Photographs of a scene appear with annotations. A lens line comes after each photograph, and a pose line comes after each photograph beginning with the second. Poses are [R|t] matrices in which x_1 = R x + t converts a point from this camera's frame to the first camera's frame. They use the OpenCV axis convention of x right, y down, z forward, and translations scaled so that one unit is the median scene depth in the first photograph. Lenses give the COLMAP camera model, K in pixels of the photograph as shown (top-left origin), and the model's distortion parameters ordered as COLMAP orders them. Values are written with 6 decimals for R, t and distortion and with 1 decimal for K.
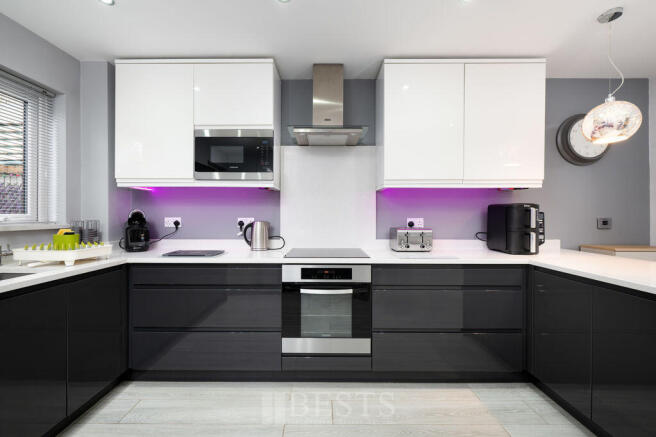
lens RADIAL K [[281.1, 0, 324.3], [0, 281.1, 216.2], [0, 0, 1]] dist [0.002366, 0.000226]
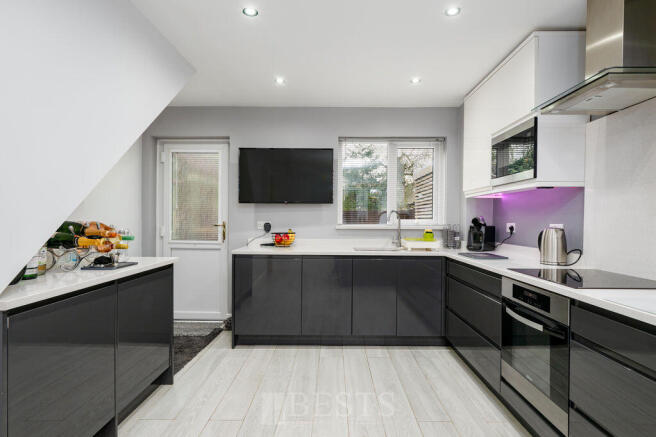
lens RADIAL K [[349.2, 0, 330.2], [0, 349.2, 221.6], [0, 0, 1]] dist [-0.003289, -0.002135]
pose [[-0.012375, 0.003254, -0.999918, 0.895058], [-0.006888, 0.999971, 0.003340, 0.000426], [0.999900, 0.006928, -0.012352, 0.440463]]
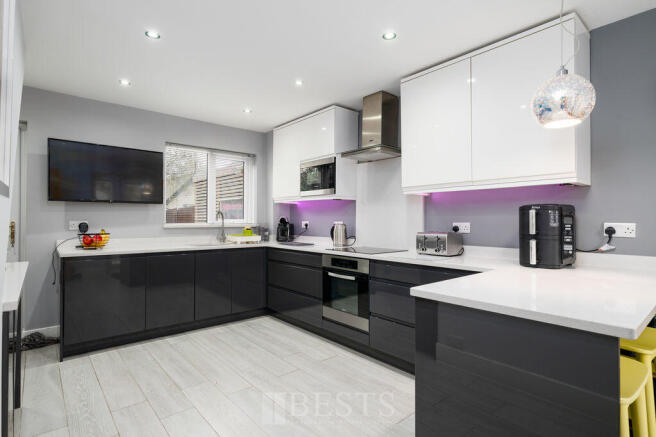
lens RADIAL K [[340.6, 0, 330.5], [0, 340.6, 216.5], [0, 0, 1]] dist [0.000994, -0.000585]
pose [[0.657039, -0.008411, -0.753809, 1.105907], [-0.001892, 0.999916, -0.012807, 0.002855], [0.753854, 0.009841, 0.656968, -0.099774]]
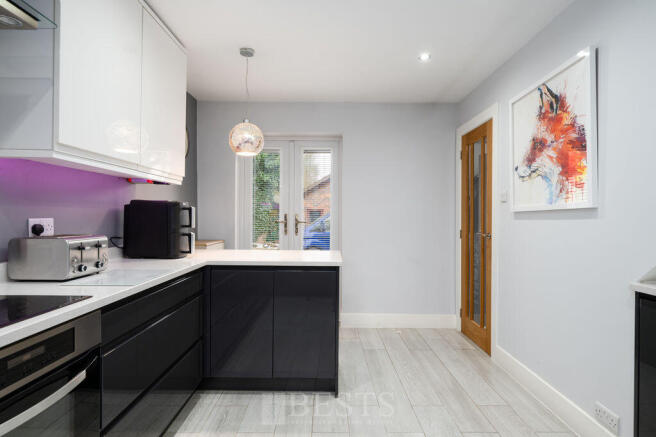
lens RADIAL K [[352.1, 0, 329.8], [0, 352.1, 217.2], [0, 0, 1]] dist [-0.006282, -0.000471]
pose [[-0.003269, -0.002660, 0.999991, -0.448179], [0.000950, 0.999996, 0.002663, 0.003714], [-0.999994, 0.000959, -0.003267, 0.545462]]
